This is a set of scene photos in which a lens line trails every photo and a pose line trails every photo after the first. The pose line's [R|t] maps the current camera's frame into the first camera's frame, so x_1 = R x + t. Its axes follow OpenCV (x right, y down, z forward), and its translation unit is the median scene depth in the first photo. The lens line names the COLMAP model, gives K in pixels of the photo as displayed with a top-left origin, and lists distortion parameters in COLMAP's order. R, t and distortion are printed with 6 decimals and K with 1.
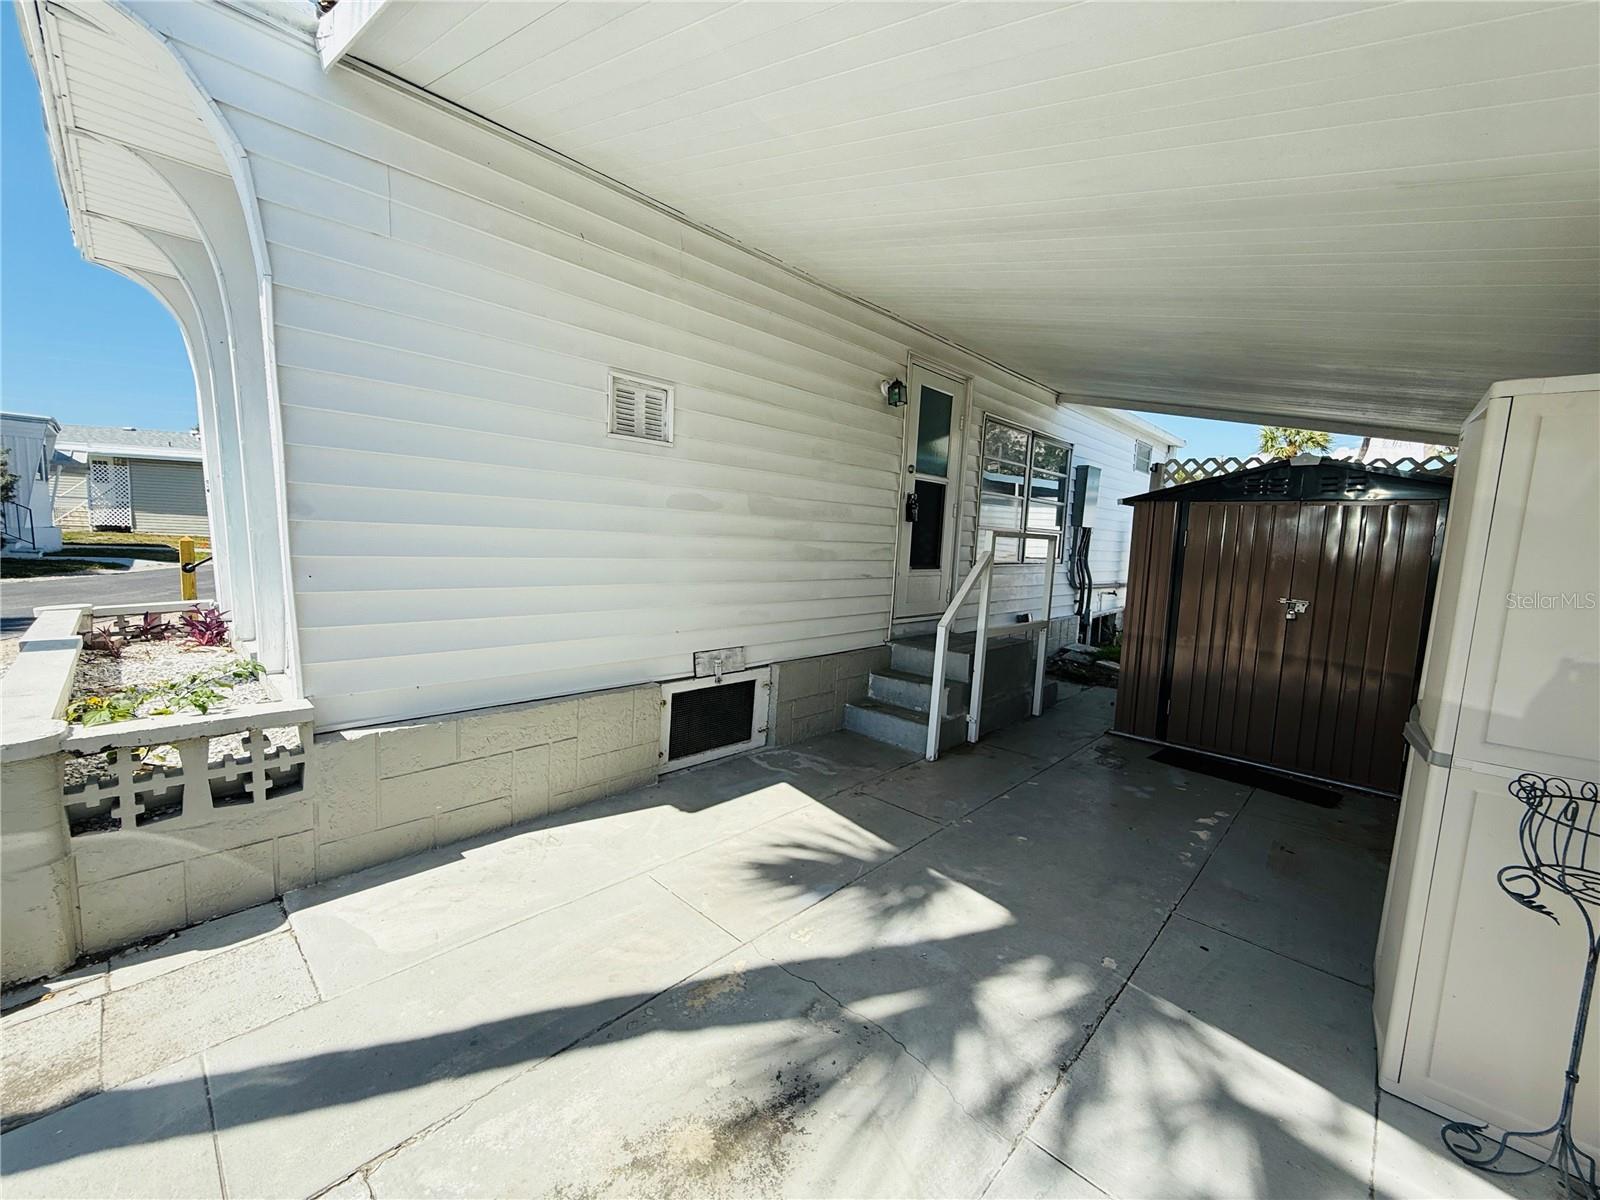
lens RADIAL K [[637.8, 0, 797.3], [0, 637.8, 617.6], [0, 0, 1]] dist [0.000227, 0.000076]
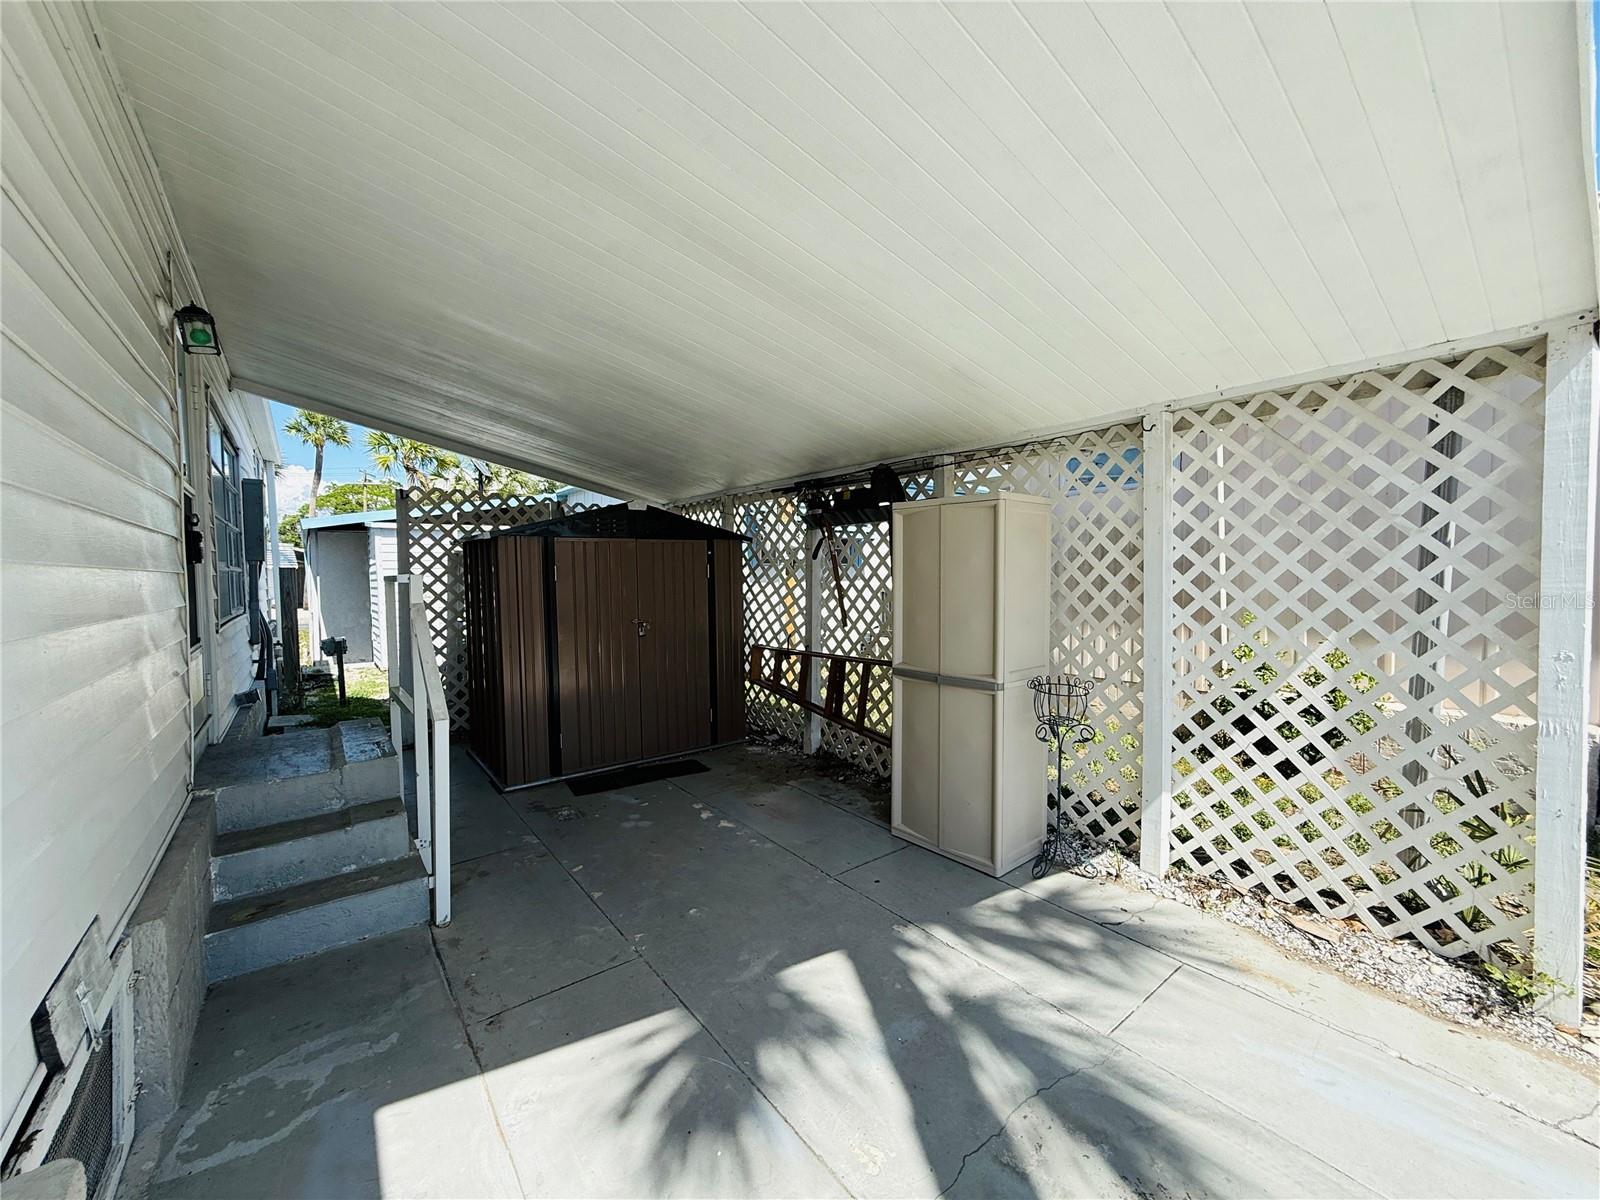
lens RADIAL K [[638.3, 0, 796.0], [0, 638.3, 601.3], [0, 0, 1]] dist [-0.000329, 0.000406]
pose [[0.136466, -0.085853, 0.986918, -0.373407], [0.144605, 0.987293, 0.065891, -0.098028], [-0.980034, 0.133721, 0.147147, 0.513566]]
